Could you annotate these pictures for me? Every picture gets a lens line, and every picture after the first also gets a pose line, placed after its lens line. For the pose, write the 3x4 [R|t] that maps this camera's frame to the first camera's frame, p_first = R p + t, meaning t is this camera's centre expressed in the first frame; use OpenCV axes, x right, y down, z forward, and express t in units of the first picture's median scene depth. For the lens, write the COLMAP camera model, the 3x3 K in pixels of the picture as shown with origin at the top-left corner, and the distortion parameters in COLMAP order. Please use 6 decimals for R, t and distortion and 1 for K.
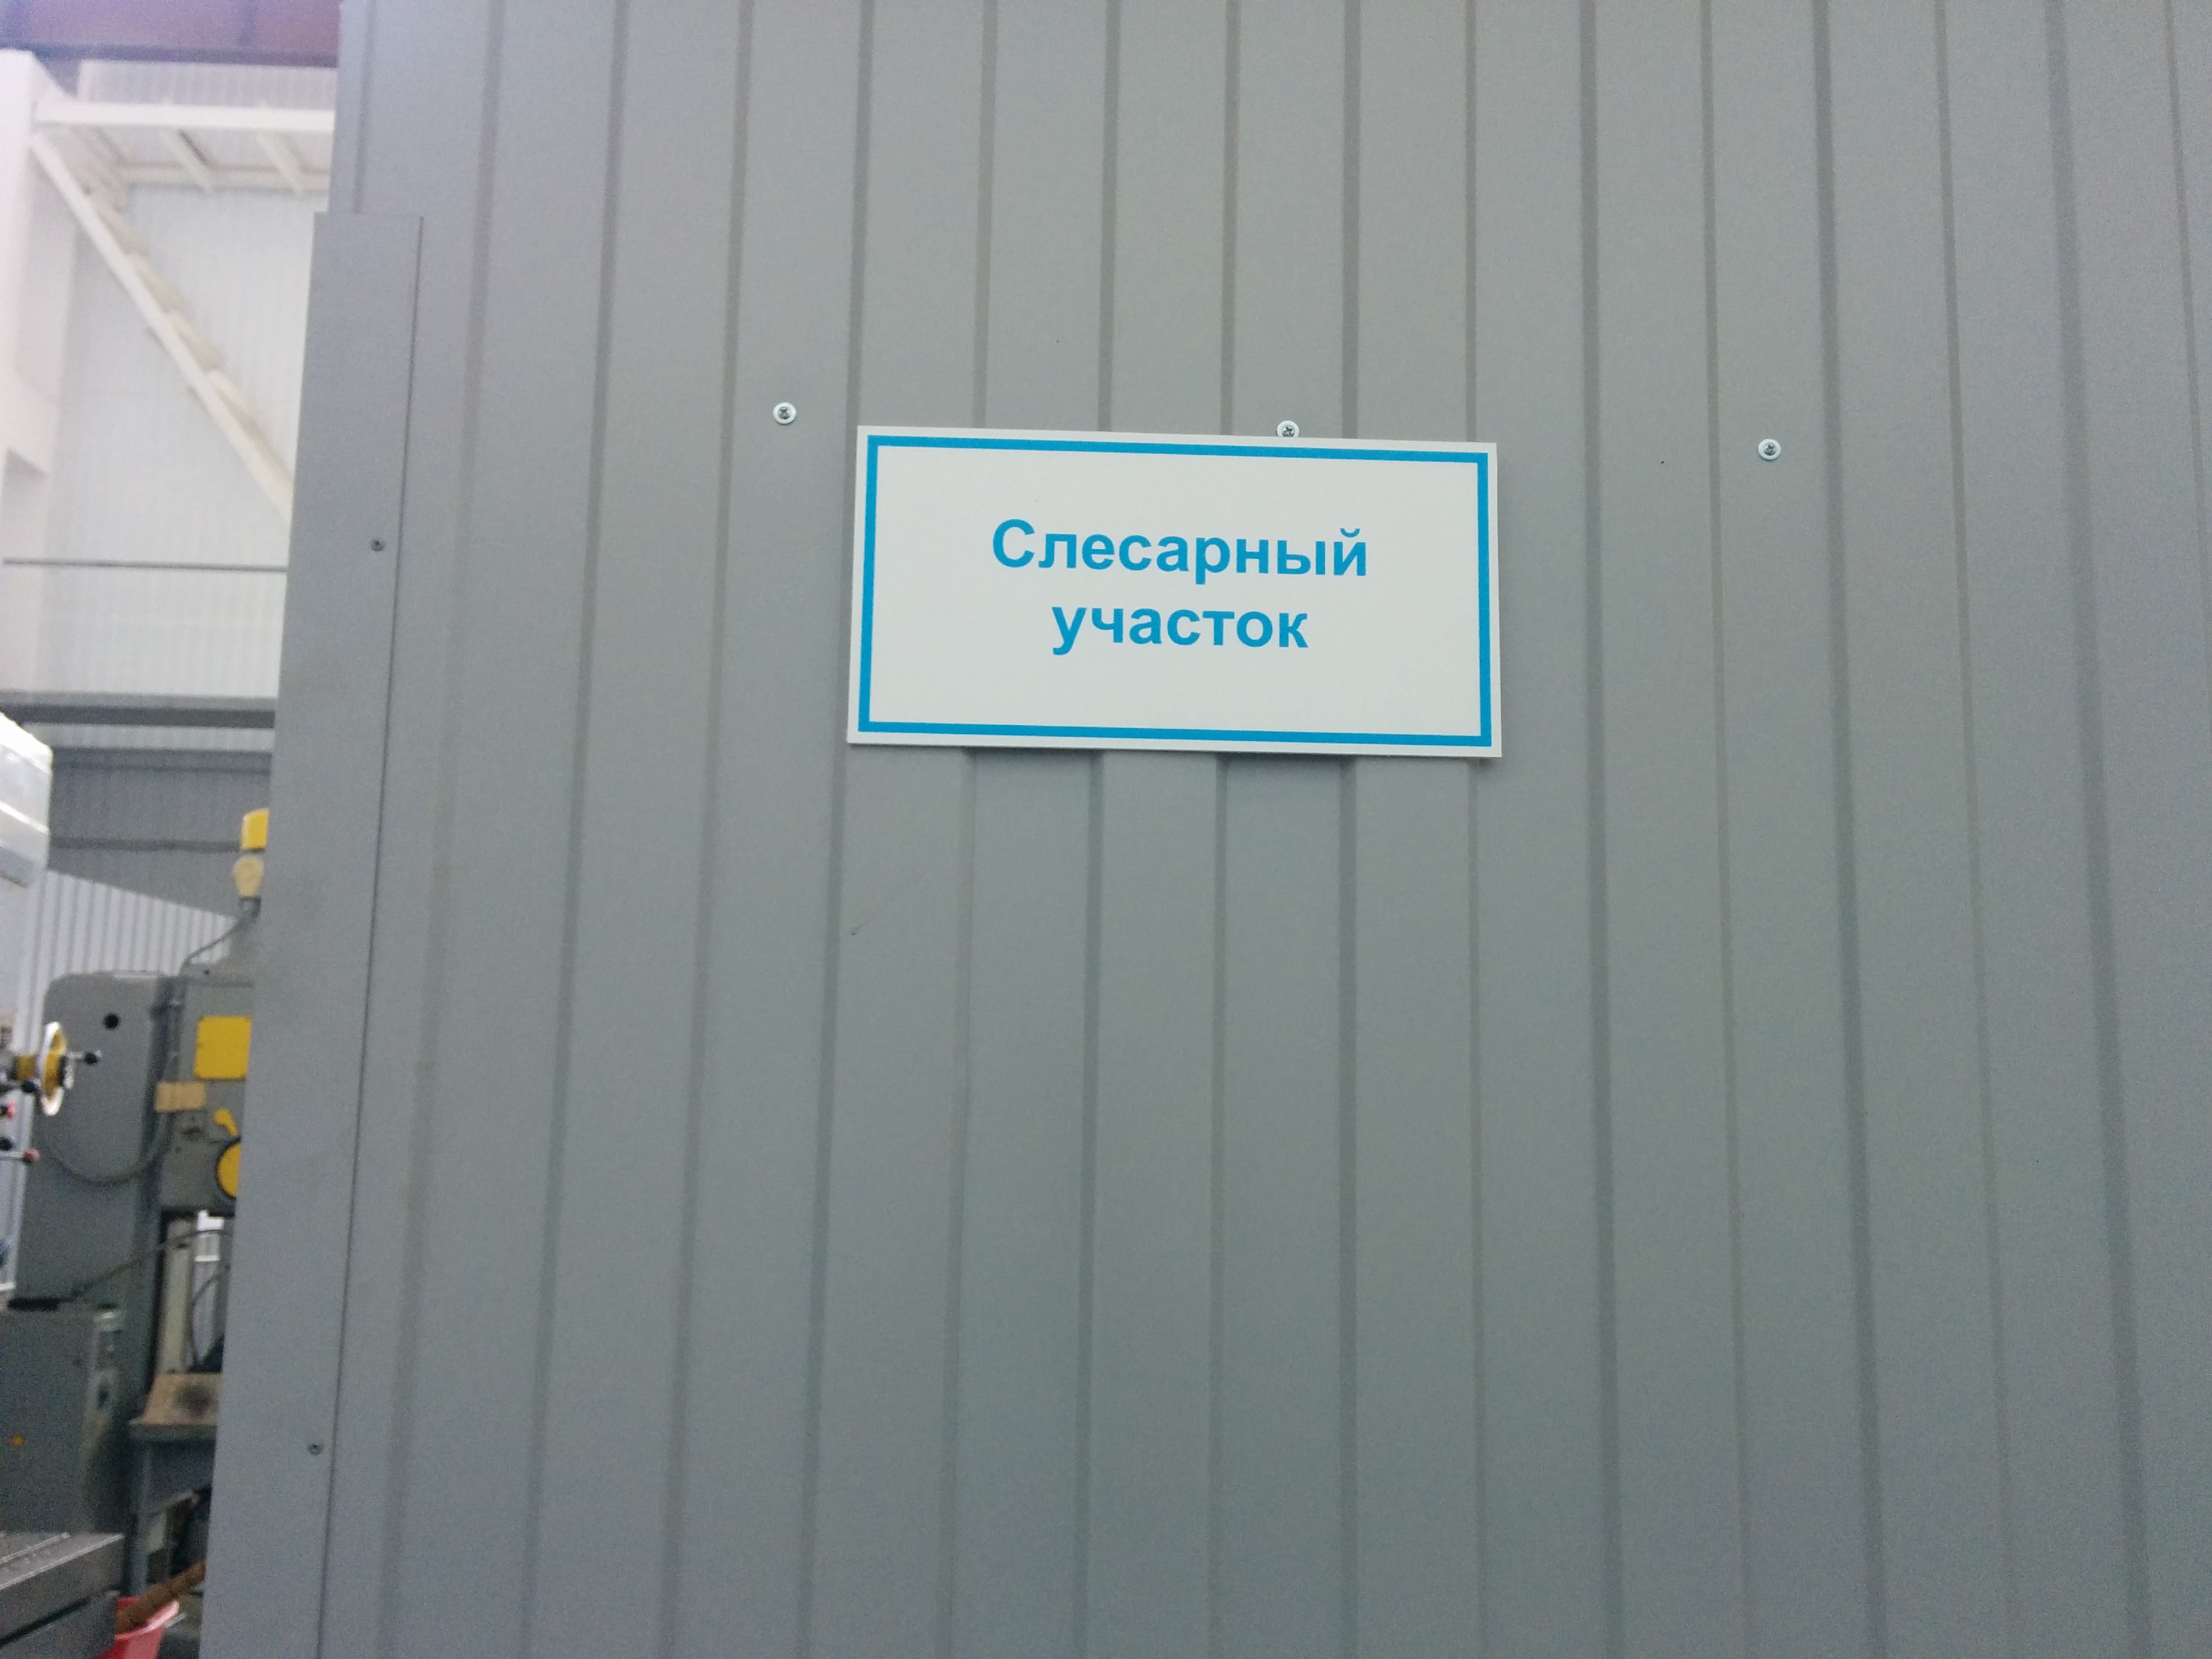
lens RADIAL K [[1941.0, 0, 1106.0], [0, 1941.0, 829.5], [0, 0, 1]] dist [0.012535, -0.002476]
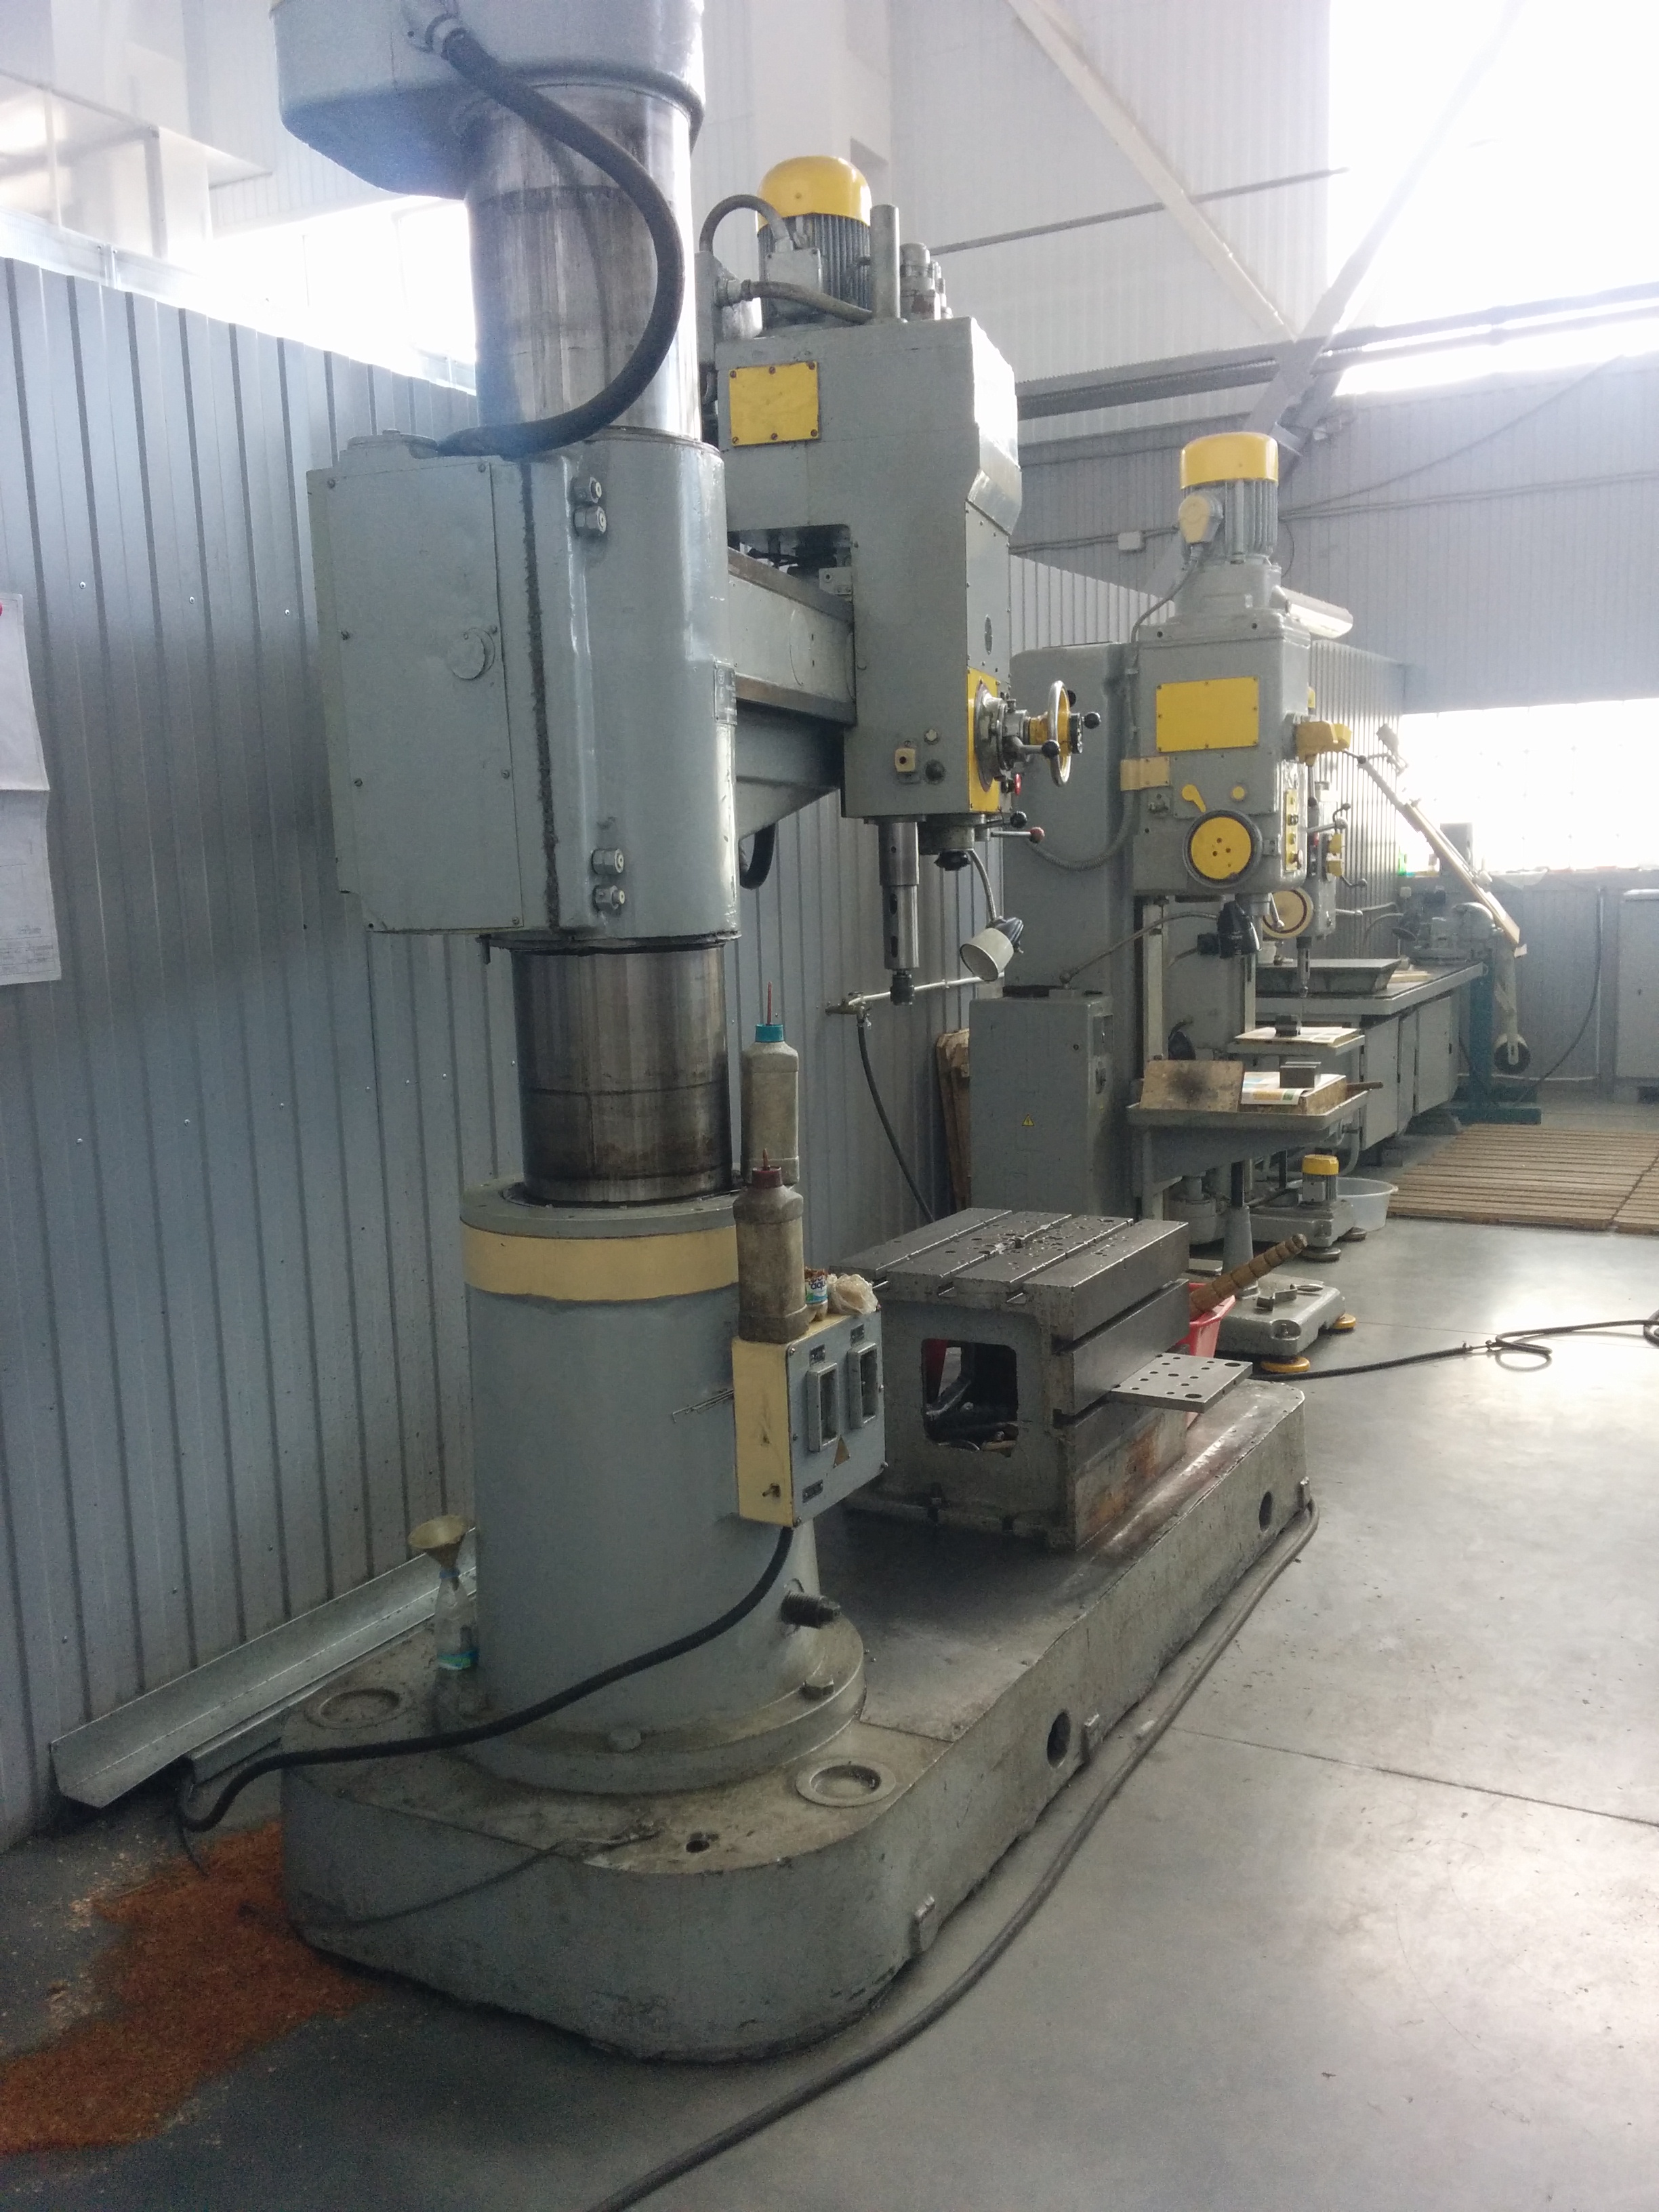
lens RADIAL K [[1941.0, 0, 829.5], [0, 1941.0, 1106.0], [0, 0, 1]] dist [0.012535, -0.002476]
pose [[0.859719, 0.018265, -0.510441, -0.127613], [0.129692, 0.958801, 0.252746, 0.035283], [0.494027, -0.283491, 0.821931, 0.116502]]
